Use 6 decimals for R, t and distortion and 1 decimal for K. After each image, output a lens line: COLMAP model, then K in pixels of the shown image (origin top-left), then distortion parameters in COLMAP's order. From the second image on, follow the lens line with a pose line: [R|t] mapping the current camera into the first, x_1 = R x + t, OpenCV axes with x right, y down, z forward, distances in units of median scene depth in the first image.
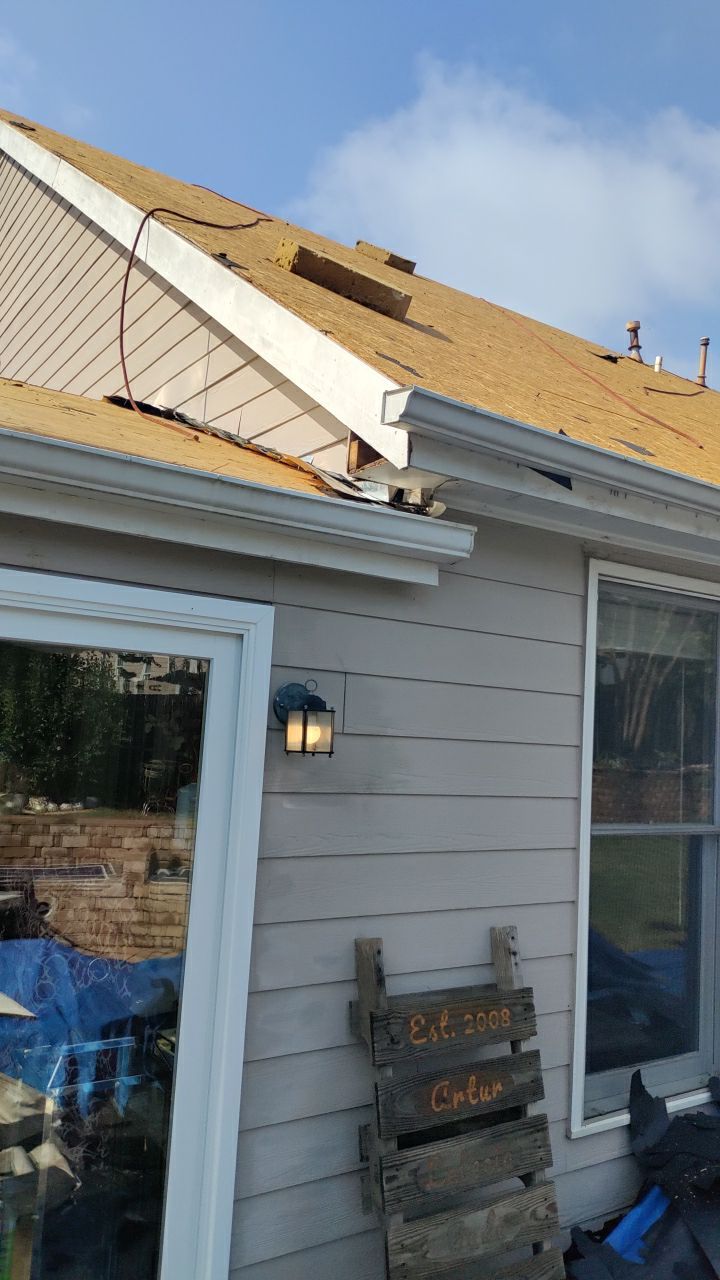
lens RADIAL K [[930.4, 0, 360.0], [0, 930.4, 640.0], [0, 0, 1]] dist [0.071559, -0.001504]
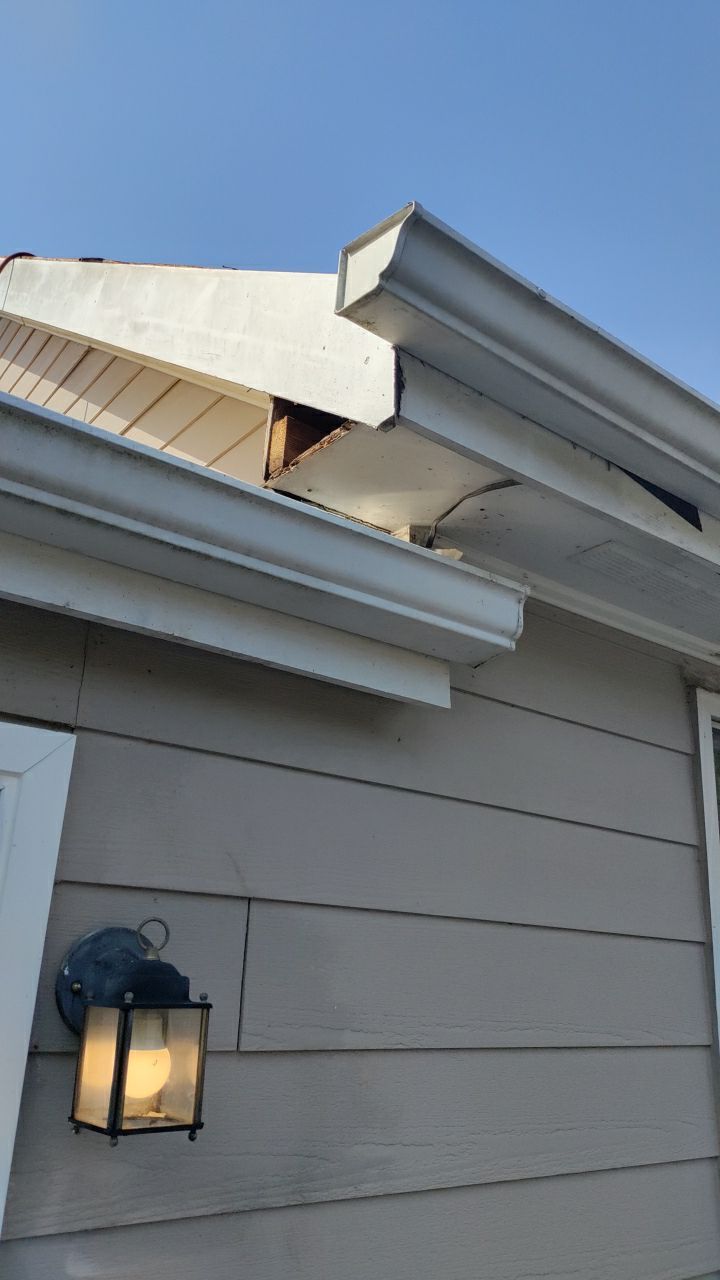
lens RADIAL K [[930.4, 0, 360.0], [0, 930.4, 640.0], [0, 0, 1]] dist [0.071559, -0.001504]
pose [[0.998146, 0.013046, 0.059445, 0.009080], [0.001115, 0.972669, -0.232192, 0.020005], [-0.060850, 0.231828, 0.970852, 0.568428]]
